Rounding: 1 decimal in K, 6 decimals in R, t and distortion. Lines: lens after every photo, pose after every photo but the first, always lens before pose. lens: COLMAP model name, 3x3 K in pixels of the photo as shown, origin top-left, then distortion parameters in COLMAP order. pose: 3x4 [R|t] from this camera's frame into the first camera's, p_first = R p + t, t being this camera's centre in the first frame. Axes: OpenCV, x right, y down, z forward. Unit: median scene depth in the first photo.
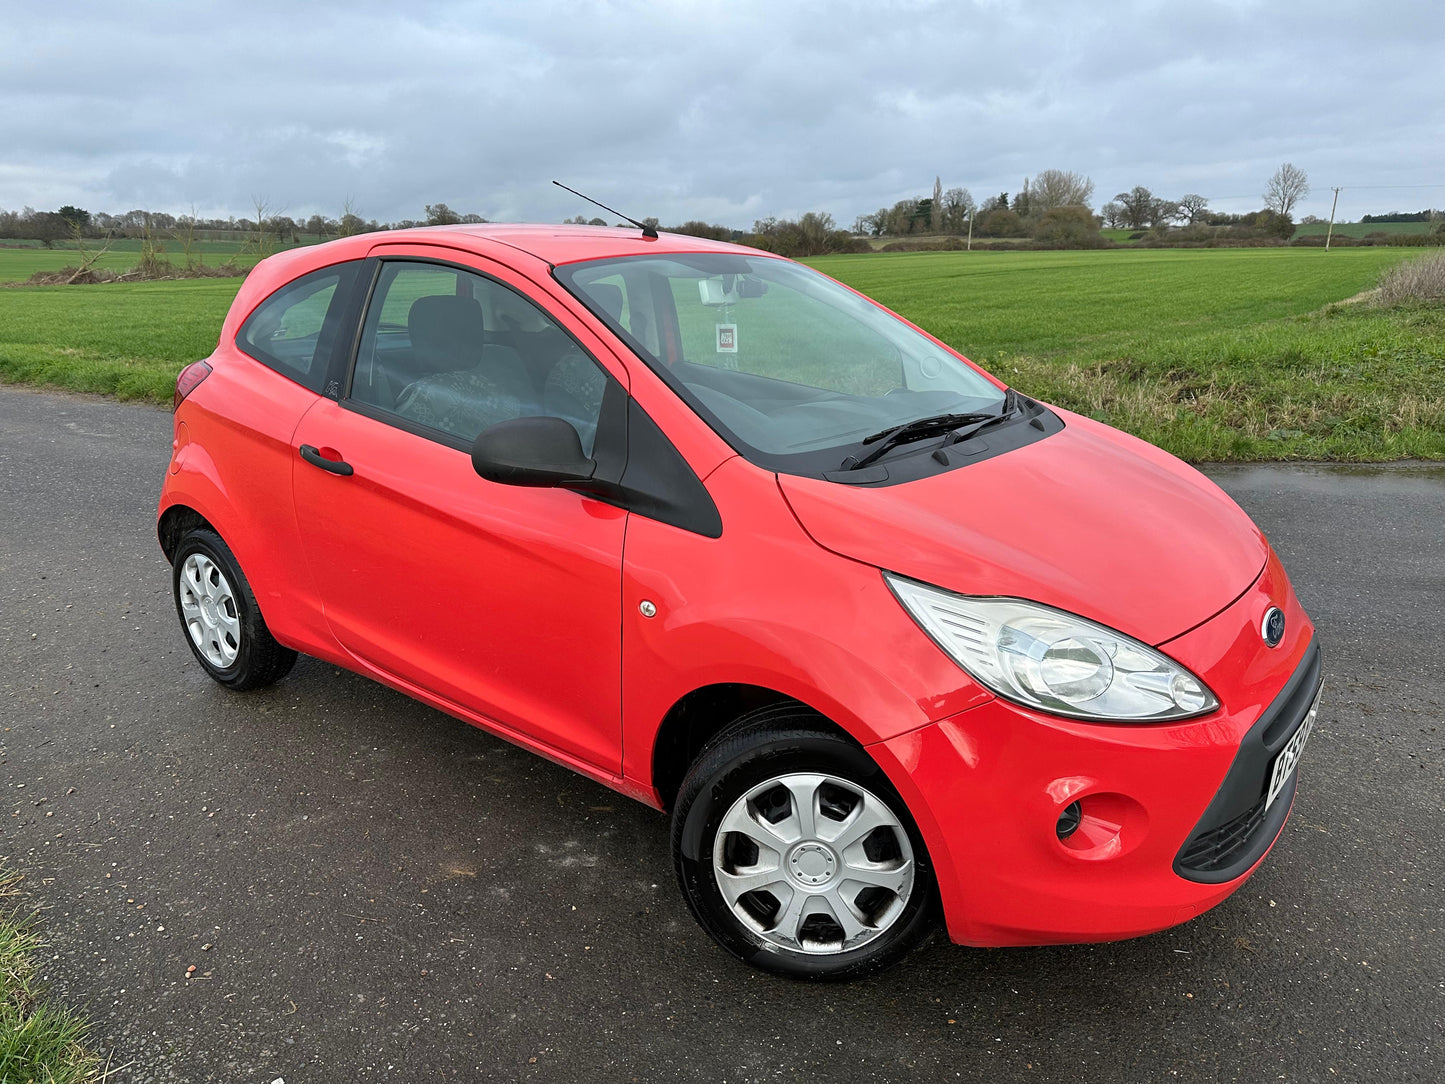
lens RADIAL K [[1020.7, 0, 720.2], [0, 1020.7, 532.2], [0, 0, 1]] dist [0.038286, -0.050216]
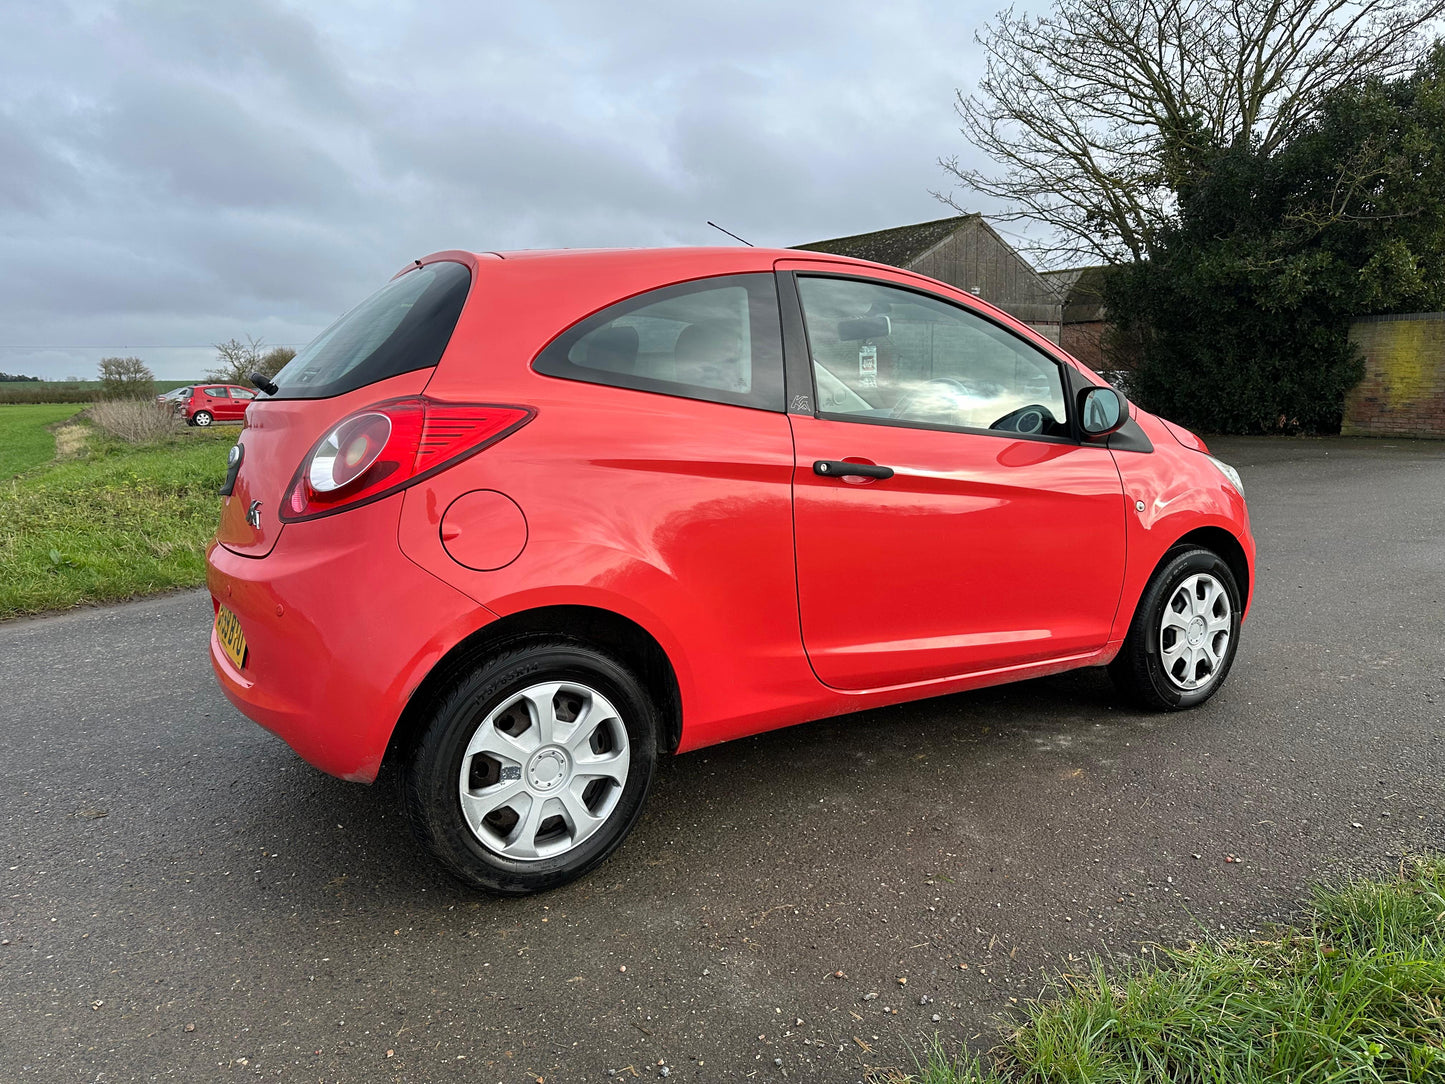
lens RADIAL K [[1015.7, 0, 725.4], [0, 1015.7, 519.6], [0, 0, 1]] dist [0.033375, -0.040823]
pose [[0.333539, -0.111868, 0.936075, -1.488626], [0.261121, 0.965049, 0.022289, -0.089138], [-0.905852, 0.236995, 0.351093, 0.894284]]
